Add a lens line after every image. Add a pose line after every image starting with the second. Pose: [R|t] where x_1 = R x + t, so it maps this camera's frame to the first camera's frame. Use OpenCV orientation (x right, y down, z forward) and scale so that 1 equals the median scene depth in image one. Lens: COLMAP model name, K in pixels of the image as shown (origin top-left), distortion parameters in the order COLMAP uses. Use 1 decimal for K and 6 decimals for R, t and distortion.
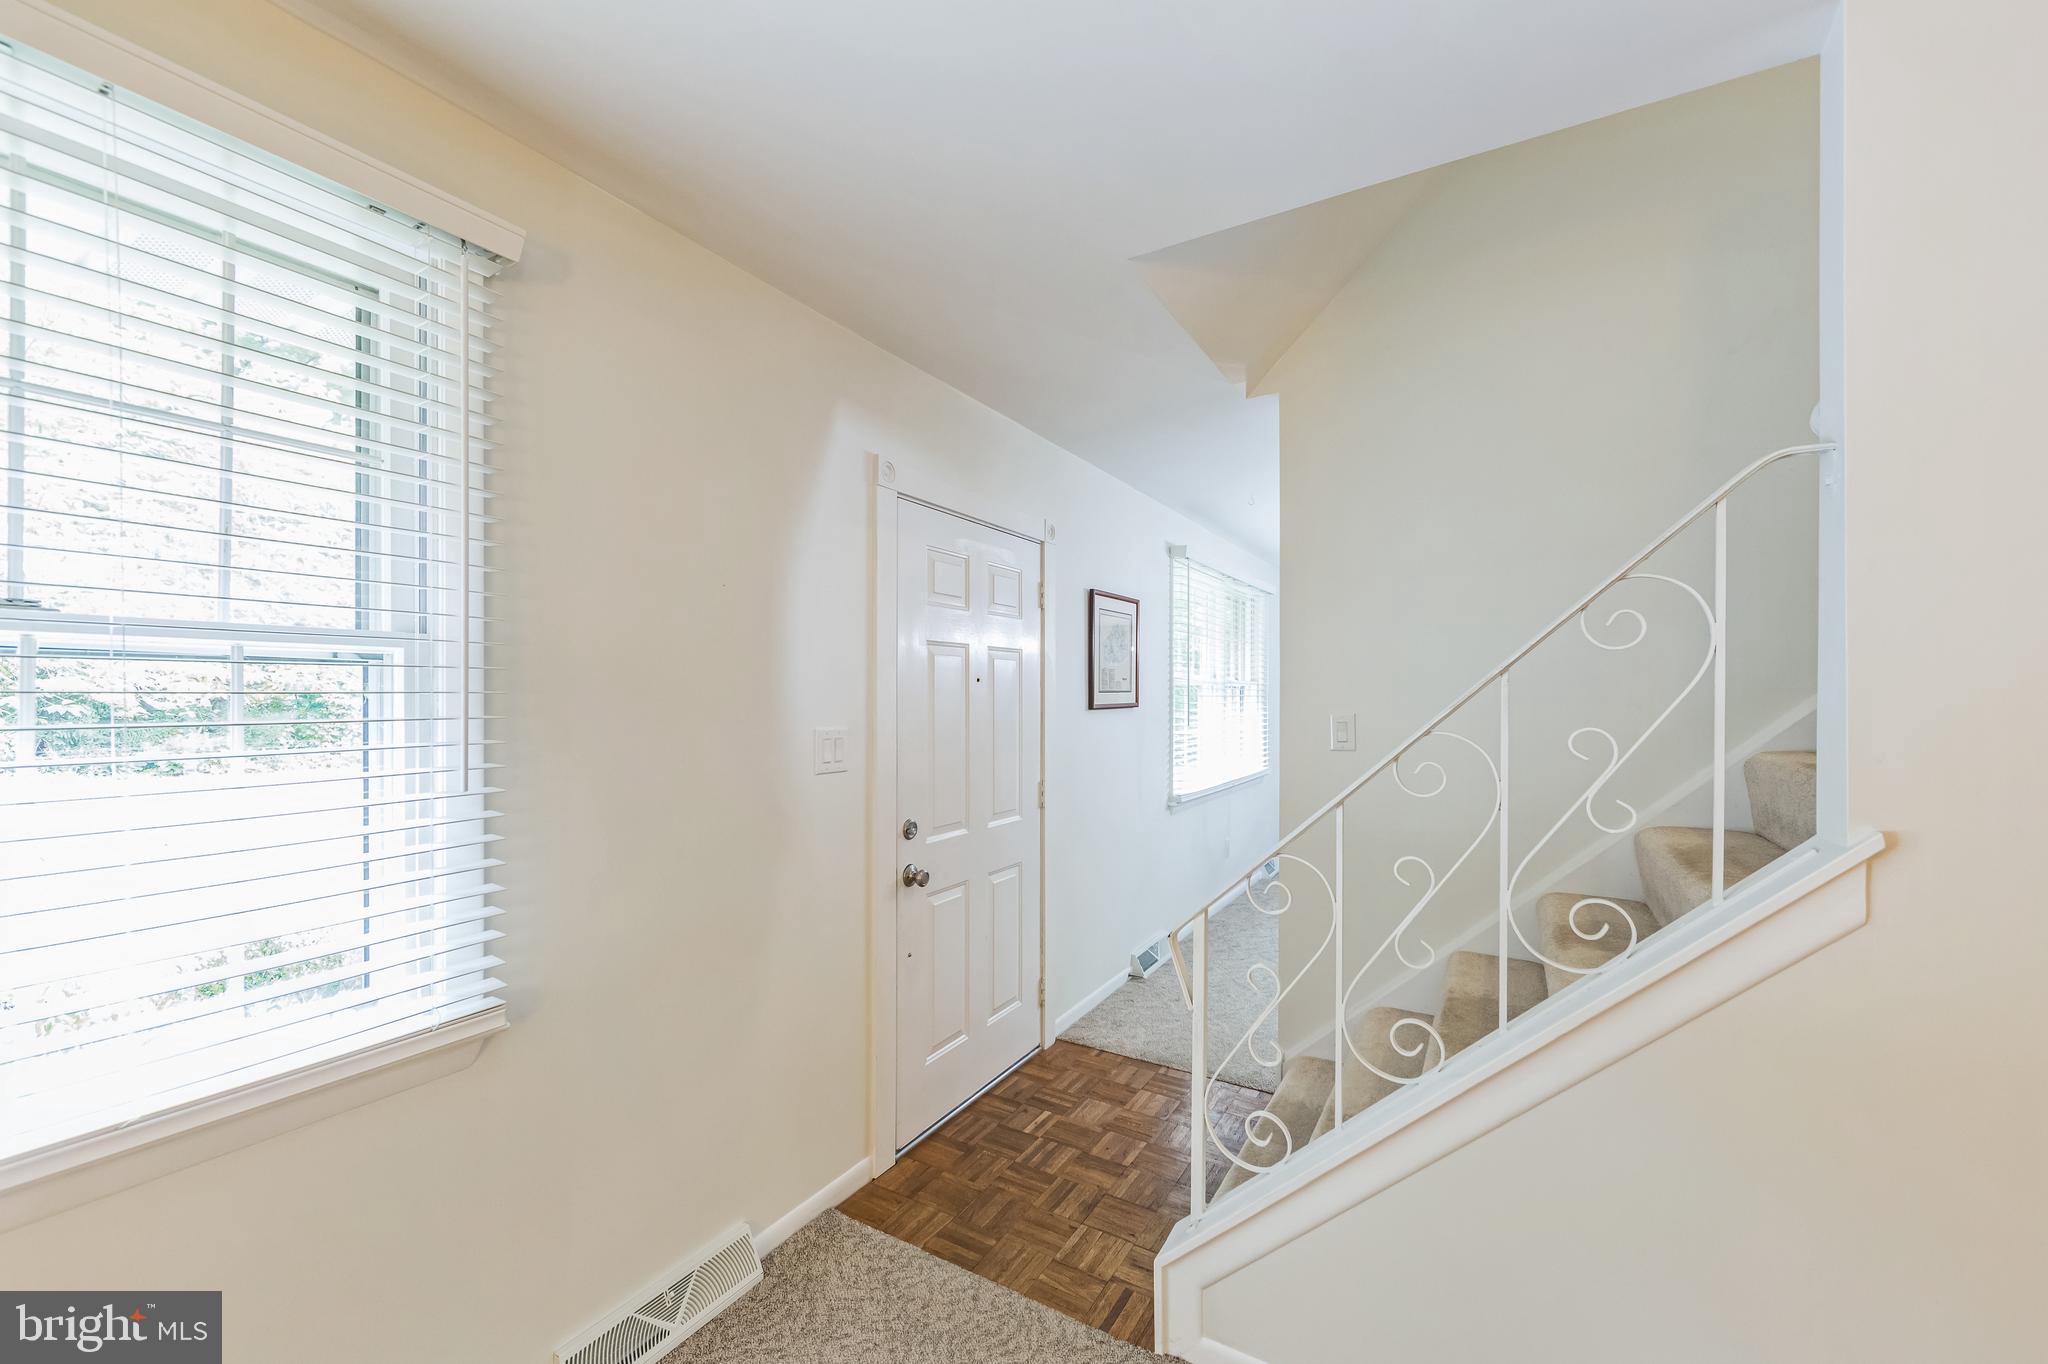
lens RADIAL K [[802.4, 0, 1031.0], [0, 802.4, 697.4], [0, 0, 1]] dist [-0.004087, 0.000144]
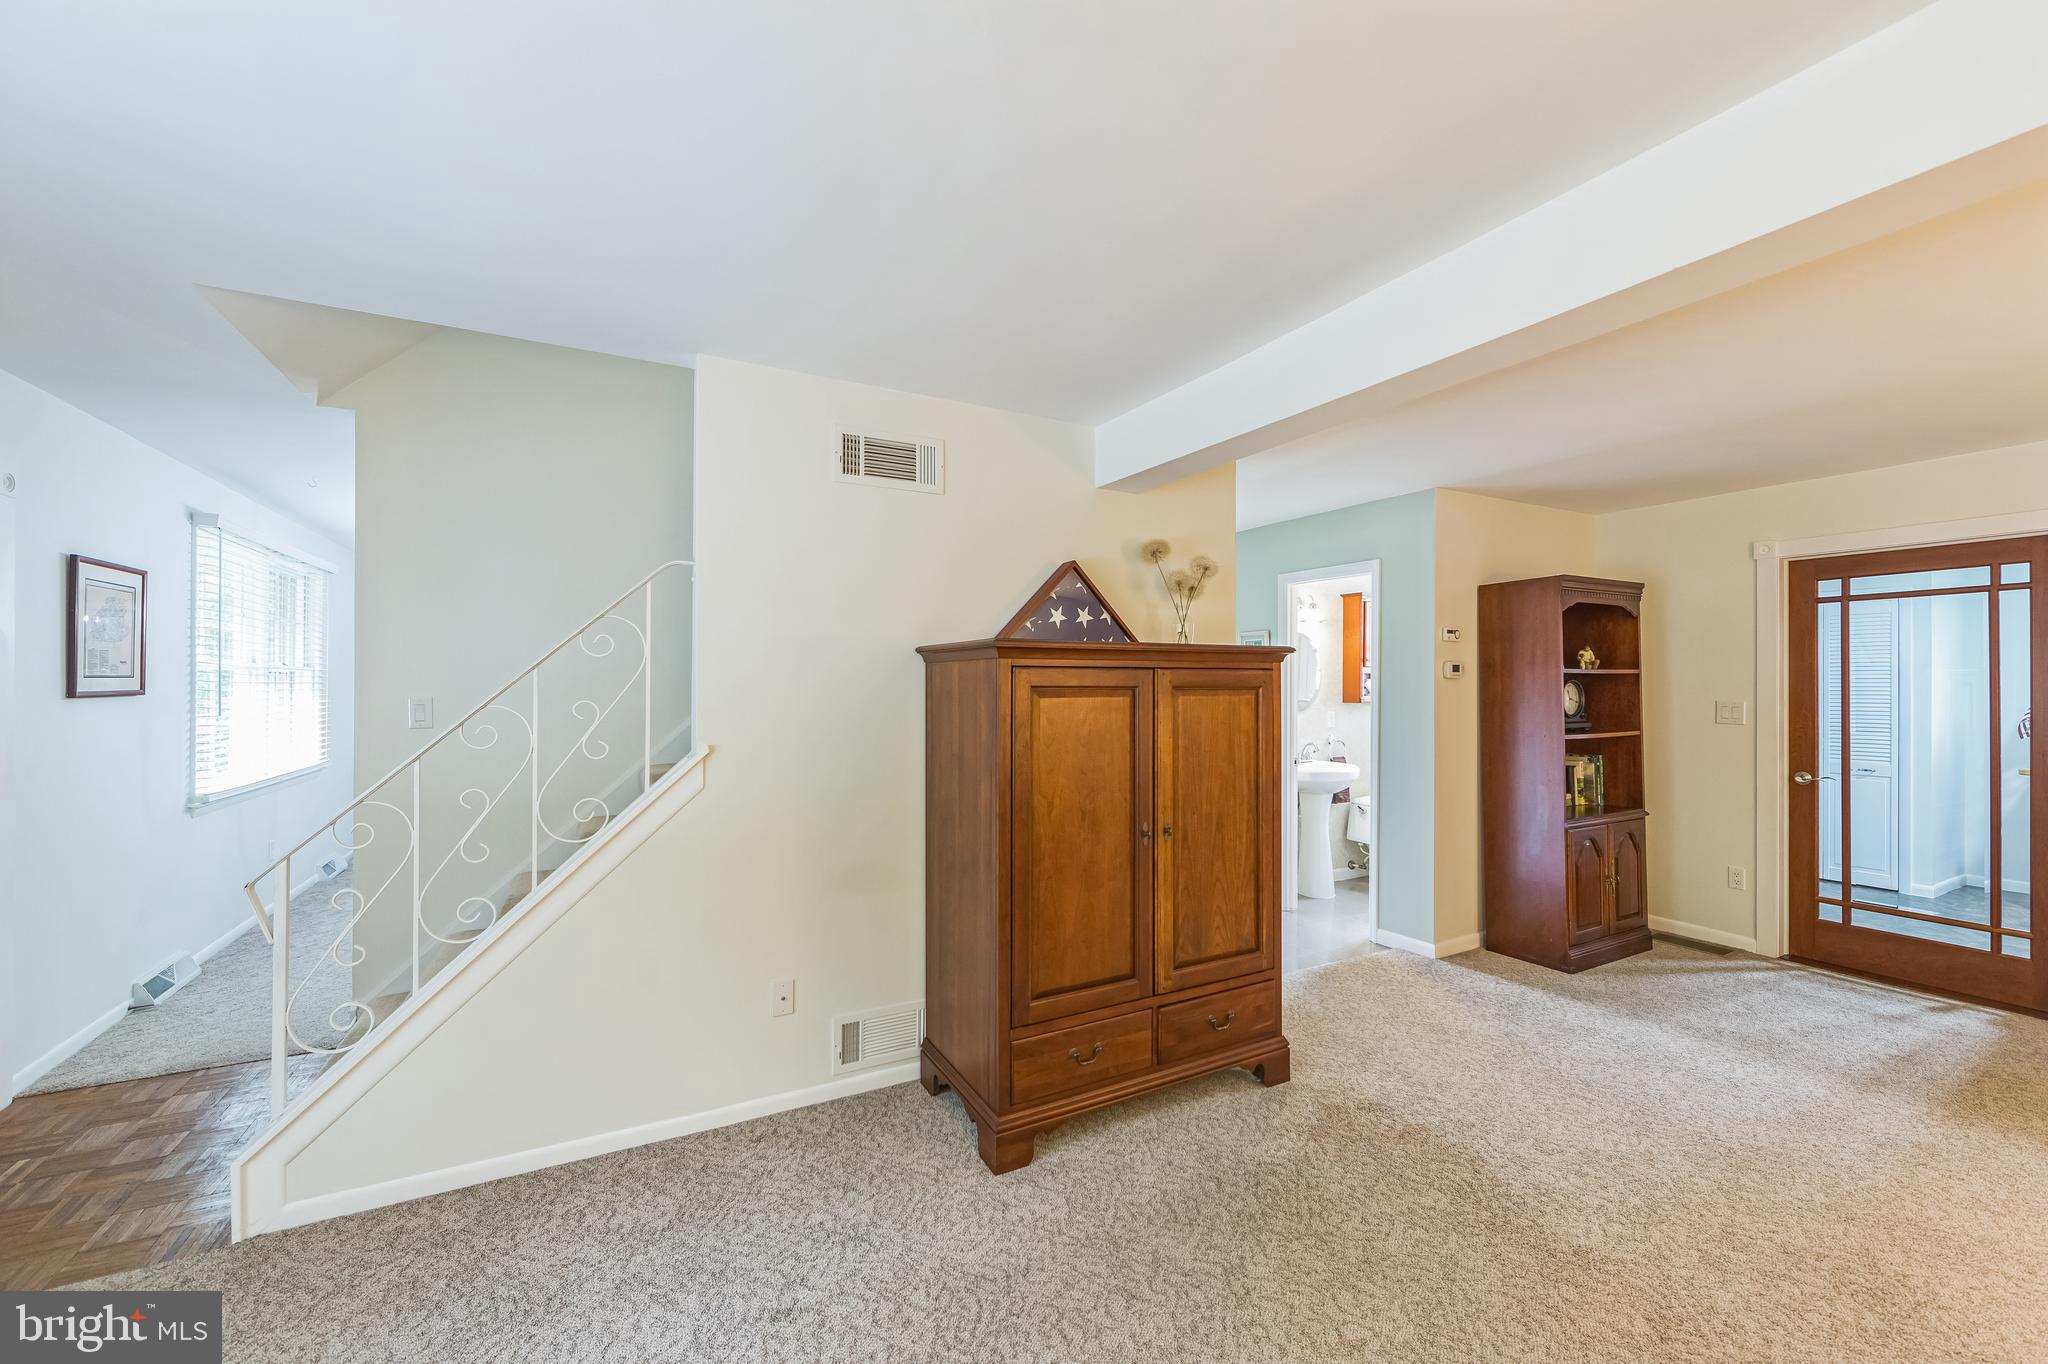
lens RADIAL K [[802.4, 0, 1026.7], [0, 802.4, 681.6], [0, 0, 1]] dist [-0.004087, 0.000144]
pose [[0.525020, 0.004236, 0.851079, -0.112570], [0.000103, 0.999987, -0.005041, 0.002538], [-0.851090, 0.002734, 0.525013, -0.293223]]
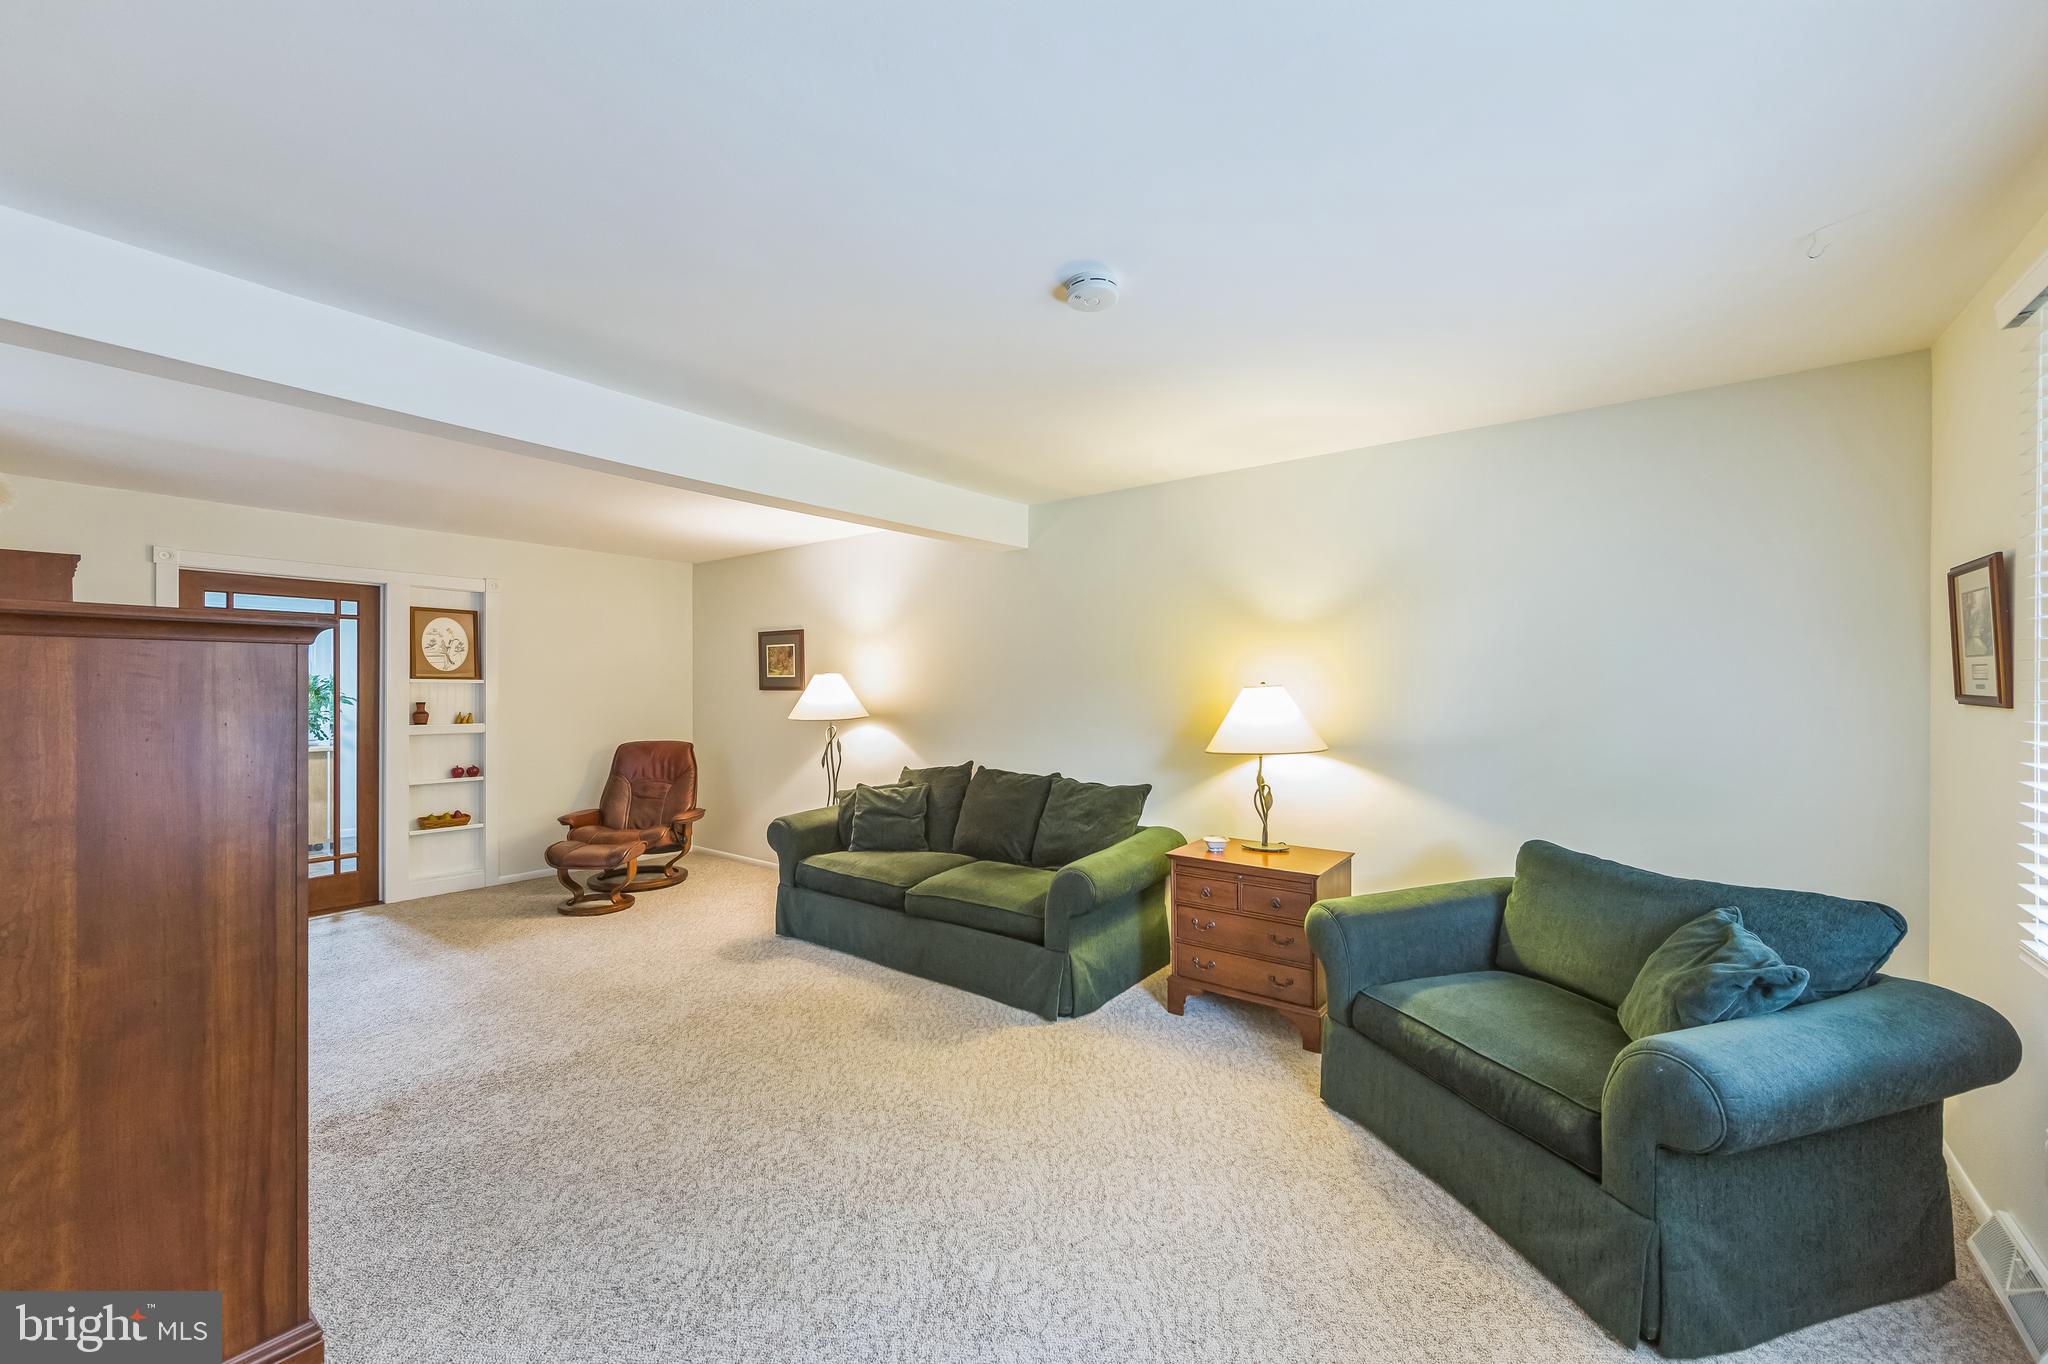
lens RADIAL K [[802.4, 0, 1032.1], [0, 802.4, 685.0], [0, 0, 1]] dist [-0.004087, 0.000144]
pose [[-0.992620, 0.000940, 0.121260, -0.016161], [0.001167, 0.999998, 0.001798, 0.001188], [-0.121258, 0.001926, -0.992619, 0.497357]]
